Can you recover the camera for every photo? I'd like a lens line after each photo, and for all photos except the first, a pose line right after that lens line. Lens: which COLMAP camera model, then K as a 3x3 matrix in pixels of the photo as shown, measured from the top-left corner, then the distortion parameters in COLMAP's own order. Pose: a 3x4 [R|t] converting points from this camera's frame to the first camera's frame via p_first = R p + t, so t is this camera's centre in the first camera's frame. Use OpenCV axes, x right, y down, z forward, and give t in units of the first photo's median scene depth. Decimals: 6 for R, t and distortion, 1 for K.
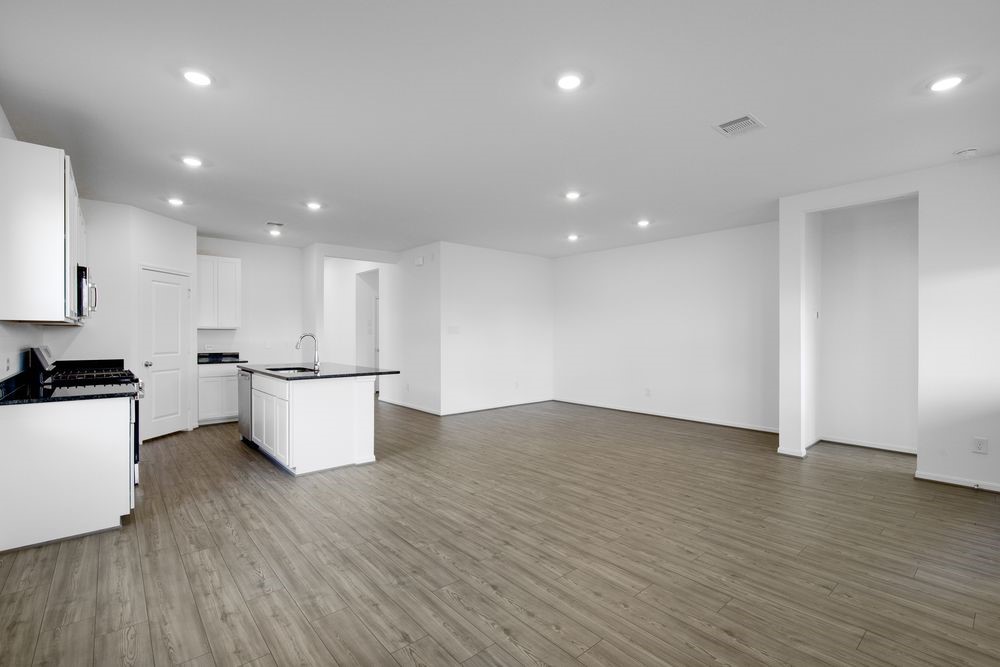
lens RADIAL K [[454.5, 0, 503.6], [0, 454.5, 337.6], [0, 0, 1]] dist [-0.001323, -0.001108]
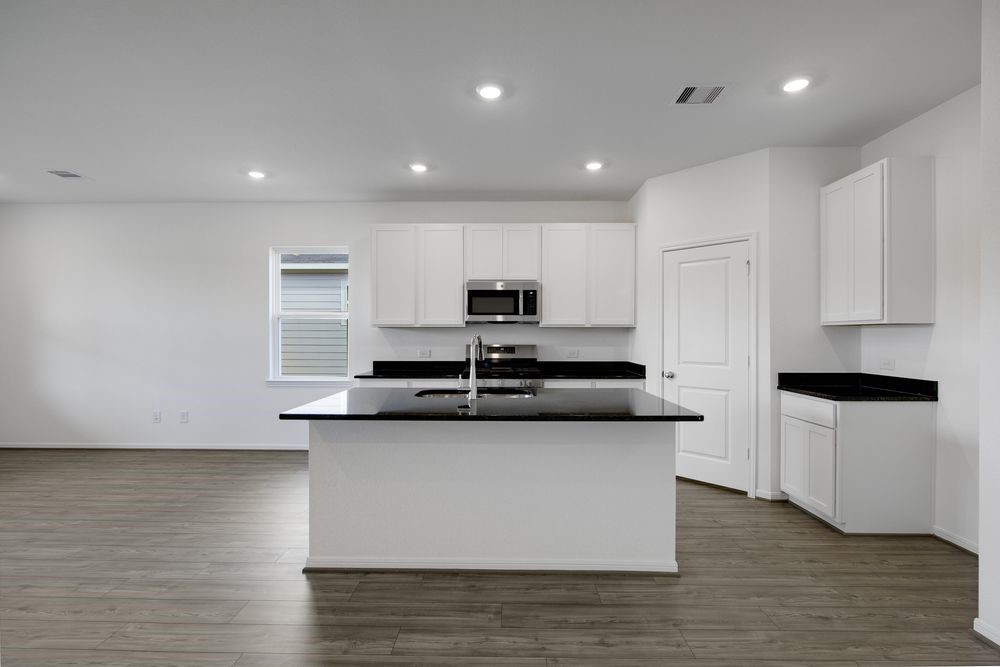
lens RADIAL K [[454.5, 0, 501.5], [0, 454.5, 336.6], [0, 0, 1]] dist [-0.001323, -0.001108]
pose [[-0.670679, -0.000992, -0.741747, -0.044741], [-0.008974, 0.999937, 0.006776, -0.012455], [0.741694, 0.011201, -0.670645, 1.884502]]
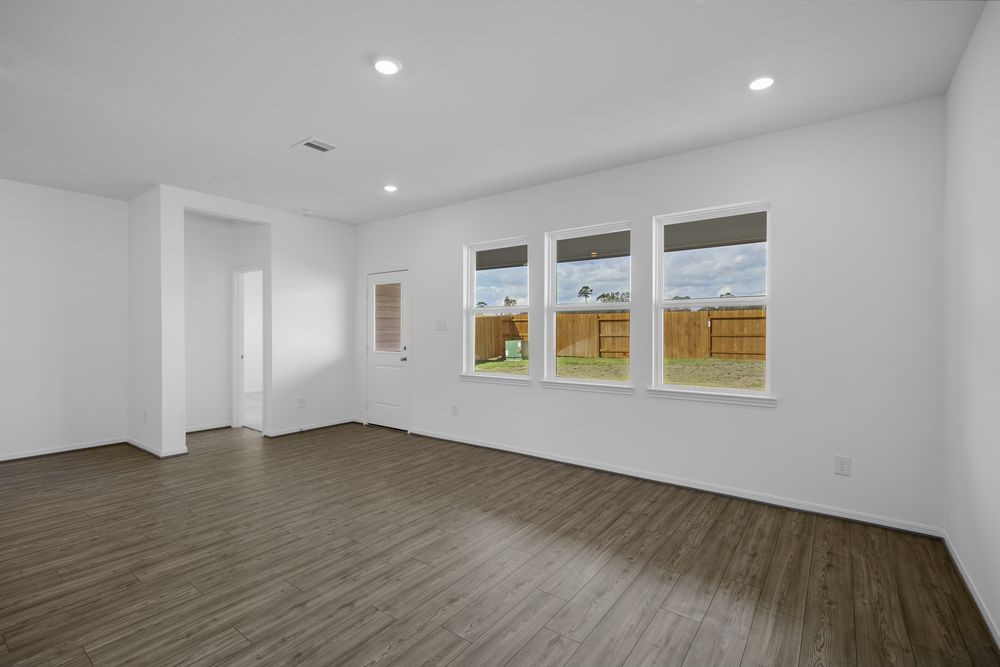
lens RADIAL K [[454.5, 0, 498.9], [0, 454.5, 327.9], [0, 0, 1]] dist [-0.001323, -0.001108]
pose [[-0.212729, 0.003204, 0.977106, -0.598461], [0.006173, 0.999979, -0.001935, -0.006559], [-0.977092, 0.005620, -0.212744, 0.689700]]
